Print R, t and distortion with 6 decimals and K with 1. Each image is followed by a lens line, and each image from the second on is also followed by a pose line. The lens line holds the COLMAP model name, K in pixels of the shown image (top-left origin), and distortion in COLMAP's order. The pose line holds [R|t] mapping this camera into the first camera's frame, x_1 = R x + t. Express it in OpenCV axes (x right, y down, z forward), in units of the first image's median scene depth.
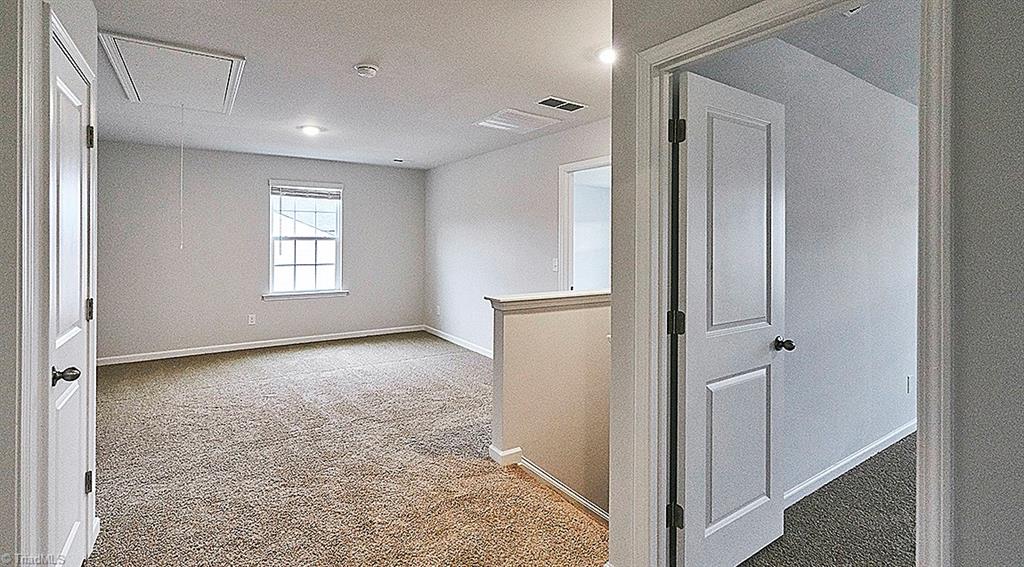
lens RADIAL K [[465.2, 0, 506.7], [0, 465.2, 236.8], [0, 0, 1]] dist [-0.000039, 0.000139]
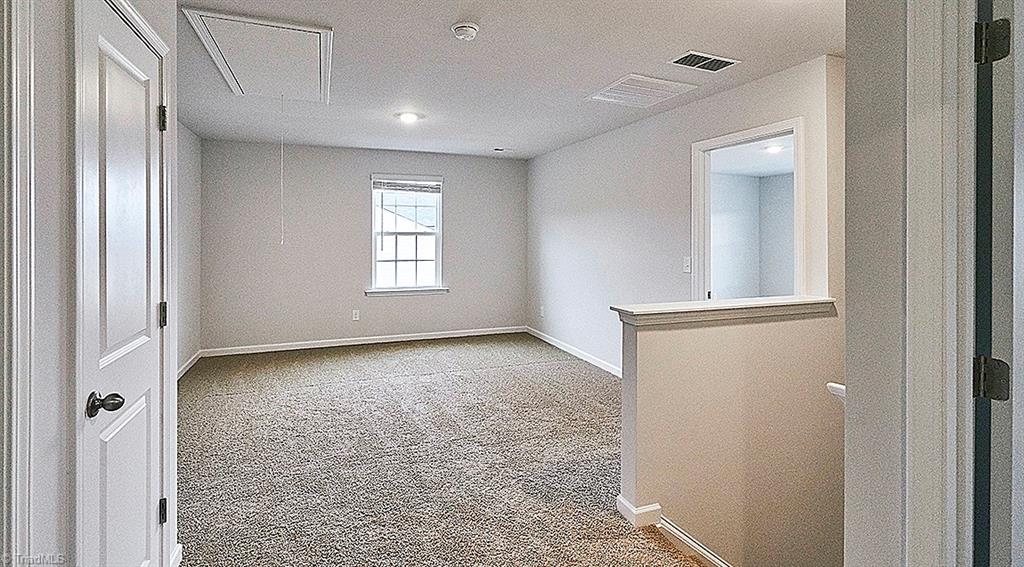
lens RADIAL K [[465.2, 0, 506.7], [0, 465.2, 236.8], [0, 0, 1]] dist [-0.000039, 0.000139]
pose [[0.978659, -0.001228, -0.205488, -0.037899], [0.003475, 0.999938, 0.010576, 0.001240], [0.205462, -0.011064, 0.978603, 0.128786]]
